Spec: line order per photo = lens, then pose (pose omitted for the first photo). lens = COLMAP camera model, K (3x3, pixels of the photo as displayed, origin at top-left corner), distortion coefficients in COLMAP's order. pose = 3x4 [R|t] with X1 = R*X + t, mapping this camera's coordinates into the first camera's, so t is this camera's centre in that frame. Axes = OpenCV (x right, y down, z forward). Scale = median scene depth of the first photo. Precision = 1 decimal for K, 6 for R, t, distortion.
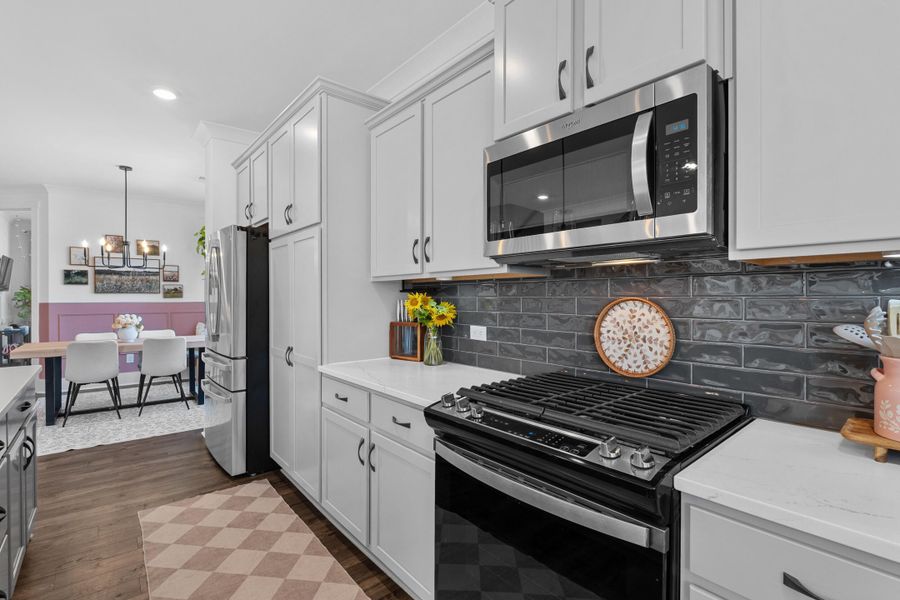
lens RADIAL K [[414.7, 0, 452.0], [0, 414.7, 301.4], [0, 0, 1]] dist [-0.005773, -0.000695]
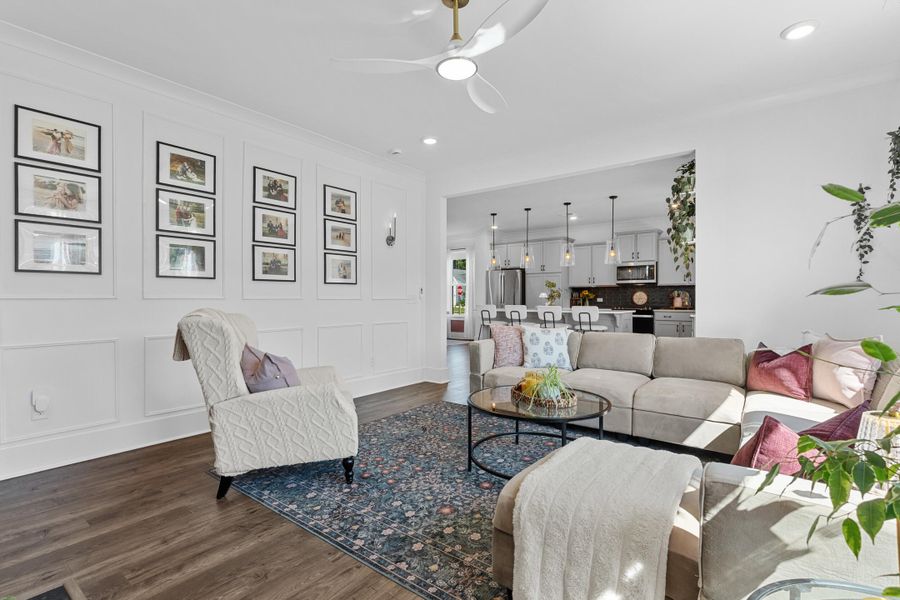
lens RADIAL K [[414.7, 0, 459.1], [0, 414.7, 305.5], [0, 0, 1]] dist [-0.005773, -0.000695]
pose [[0.976298, -0.009824, 0.216210, -4.317992], [0.007196, 0.999890, 0.012939, 0.129767], [-0.216313, -0.011076, 0.976261, -5.361695]]
